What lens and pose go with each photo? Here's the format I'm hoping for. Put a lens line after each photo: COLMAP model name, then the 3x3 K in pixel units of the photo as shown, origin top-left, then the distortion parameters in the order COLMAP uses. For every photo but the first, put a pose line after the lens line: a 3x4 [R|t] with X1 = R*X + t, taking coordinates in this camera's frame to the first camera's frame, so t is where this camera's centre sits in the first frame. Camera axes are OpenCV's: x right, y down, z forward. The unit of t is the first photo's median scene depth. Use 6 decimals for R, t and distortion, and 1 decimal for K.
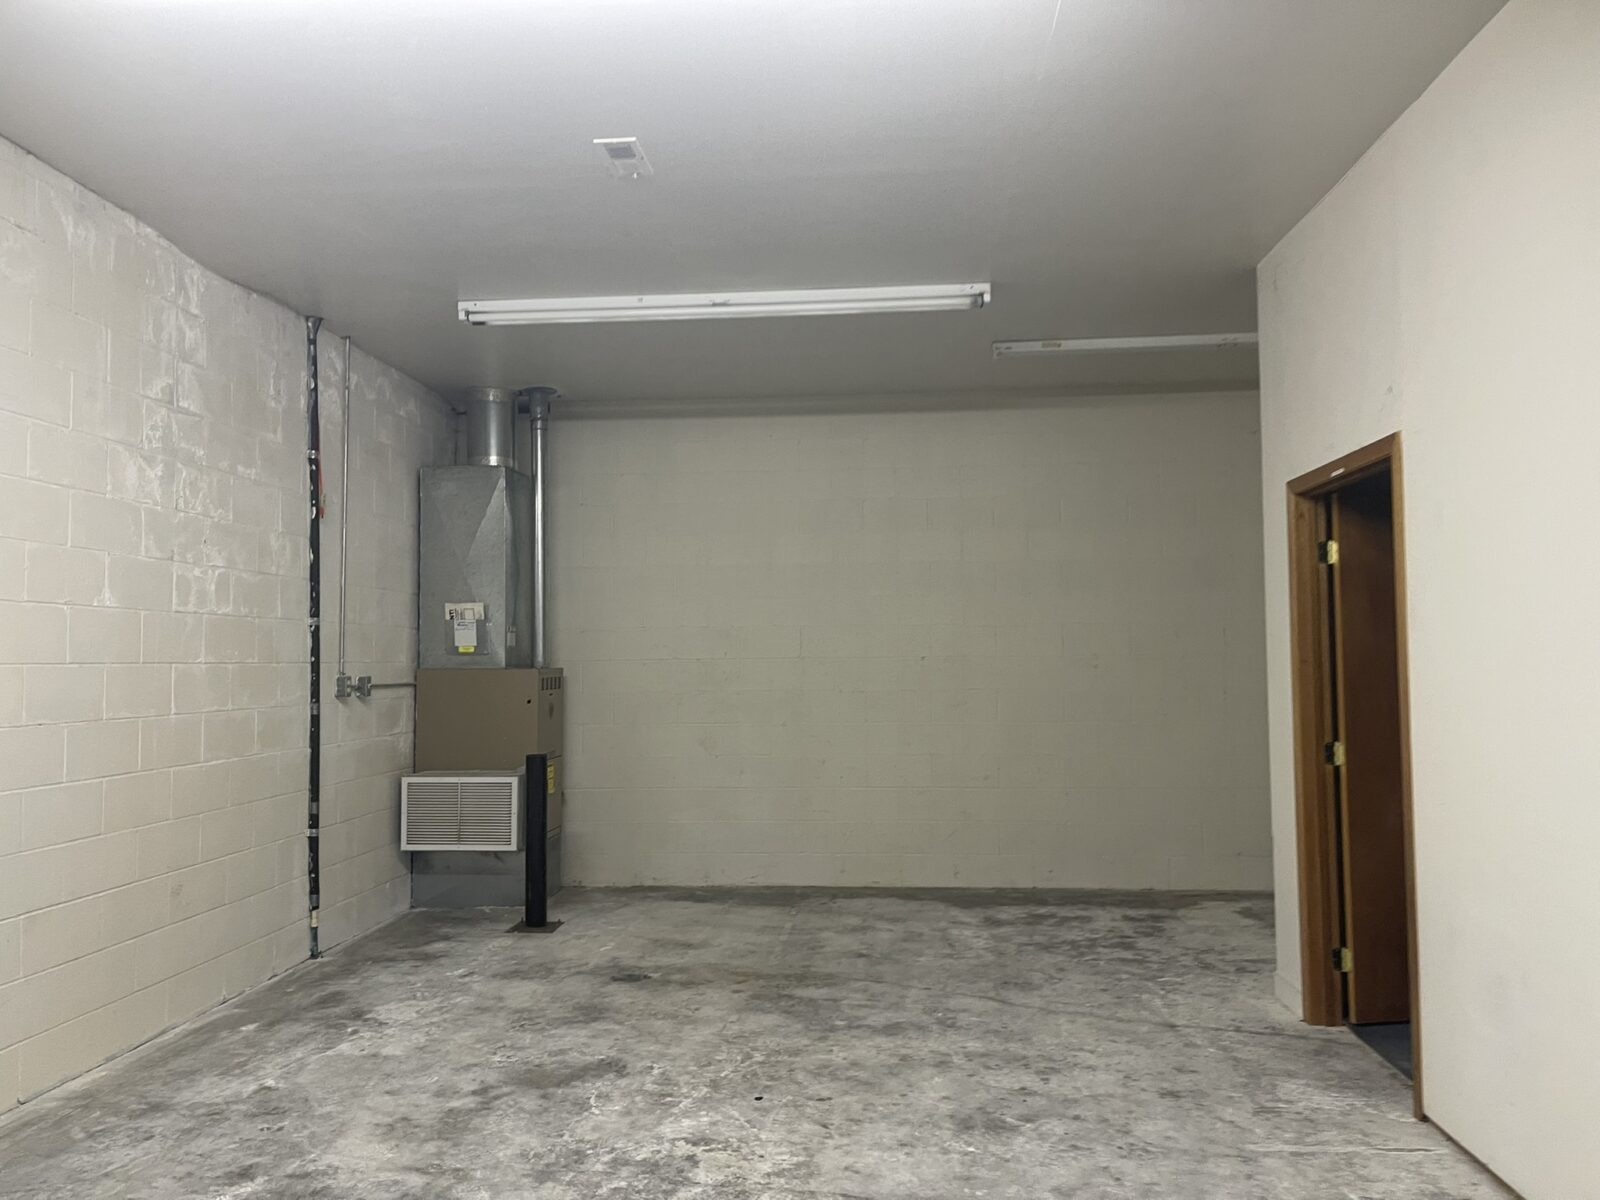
lens RADIAL K [[1200.7, 0, 800.0], [0, 1200.7, 600.0], [0, 0, 1]] dist [0.082536, -0.117682]
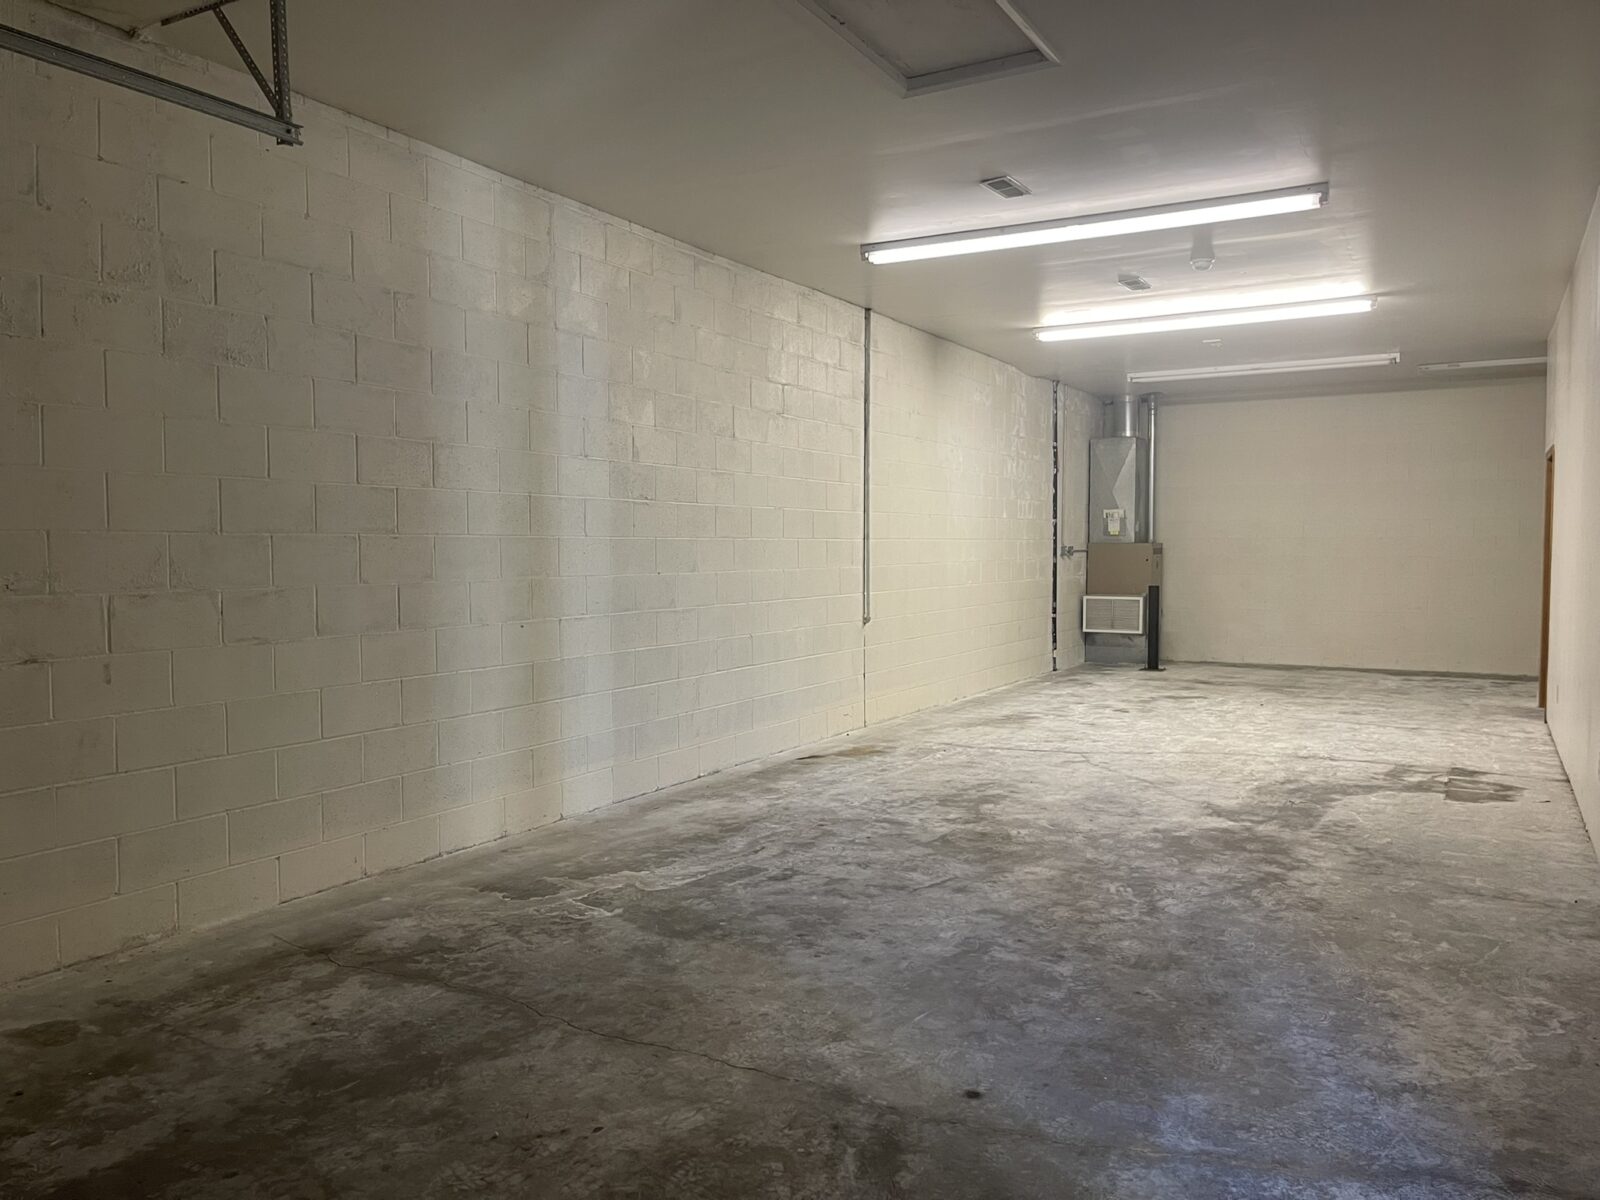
lens RADIAL K [[1200.7, 0, 800.0], [0, 1200.7, 600.0], [0, 0, 1]] dist [0.082536, -0.117682]
pose [[0.905787, 0.027545, -0.422837, 0.097407], [0.015776, 0.995001, 0.098613, -0.054619], [0.423440, -0.095993, 0.900824, -1.041204]]
